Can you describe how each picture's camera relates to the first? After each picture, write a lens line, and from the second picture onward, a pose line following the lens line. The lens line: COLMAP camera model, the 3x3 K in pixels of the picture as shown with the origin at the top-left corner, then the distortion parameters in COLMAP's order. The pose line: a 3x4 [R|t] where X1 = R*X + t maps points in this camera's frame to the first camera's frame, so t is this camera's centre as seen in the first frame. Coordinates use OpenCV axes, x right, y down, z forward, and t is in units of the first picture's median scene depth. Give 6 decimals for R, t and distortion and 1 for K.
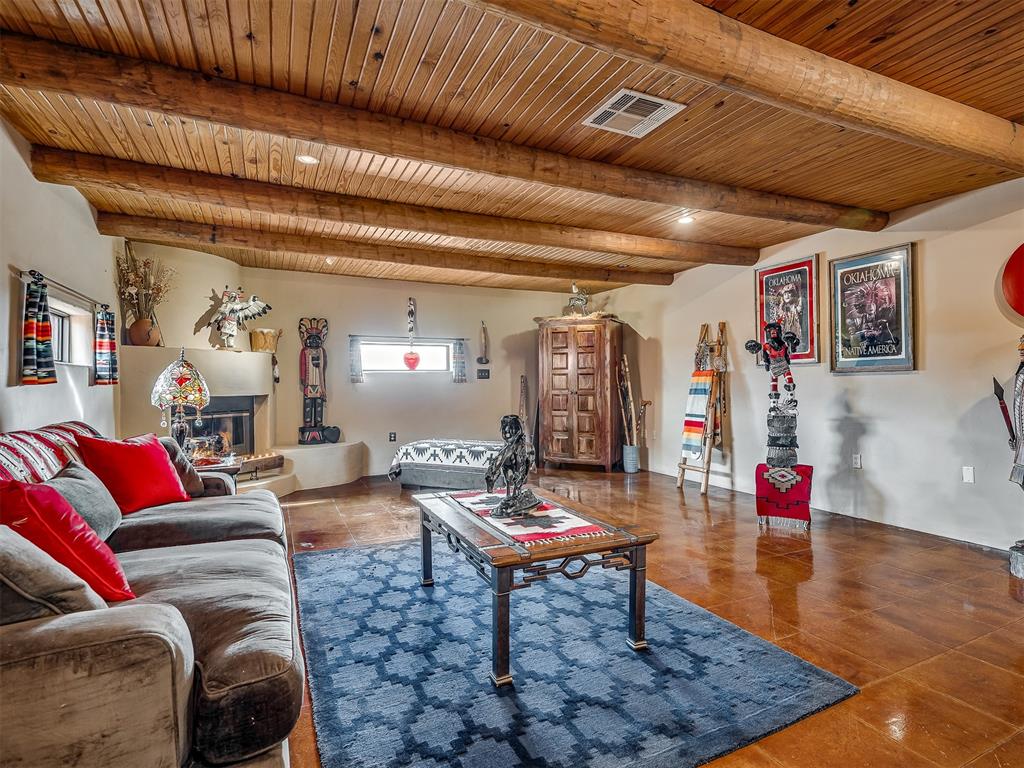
lens RADIAL K [[543.0, 0, 562.1], [0, 543.0, 385.3], [0, 0, 1]] dist [-0.005051, -0.001838]
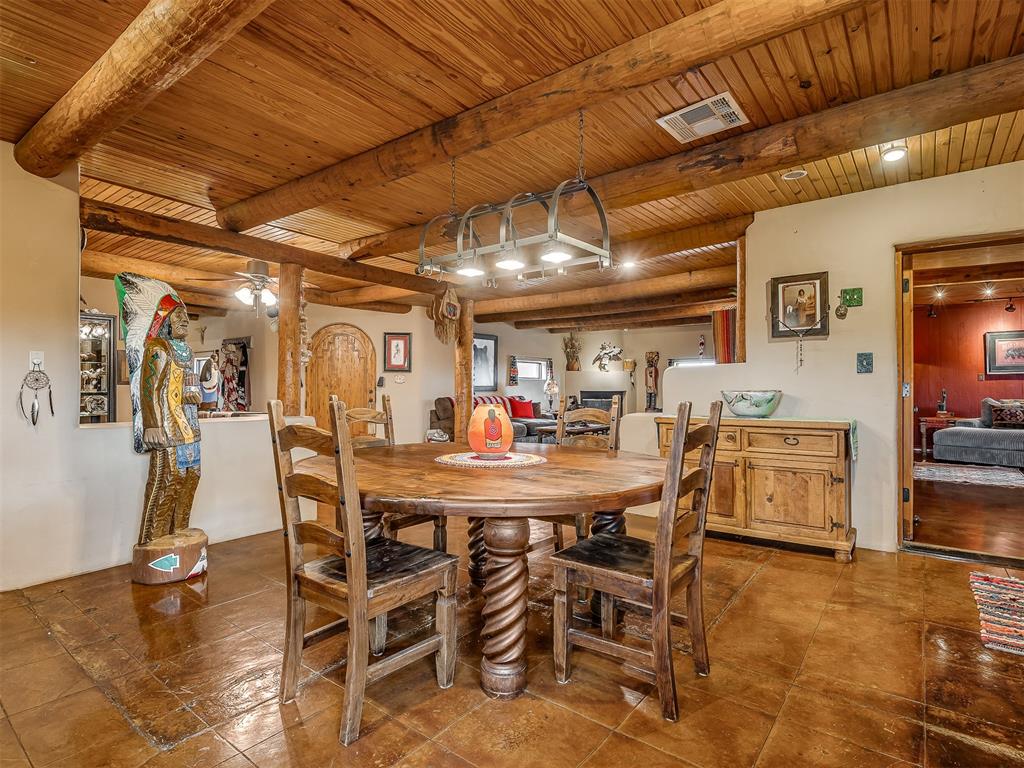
lens RADIAL K [[563.7, 0, 507.5], [0, 563.7, 381.6], [0, 0, 1]] dist [0.001609, -0.000369]
pose [[0.419876, -0.004150, -0.907572, 1.364542], [-0.005510, 0.999959, -0.007121, -0.000885], [0.907565, 0.007991, 0.419836, -0.367357]]
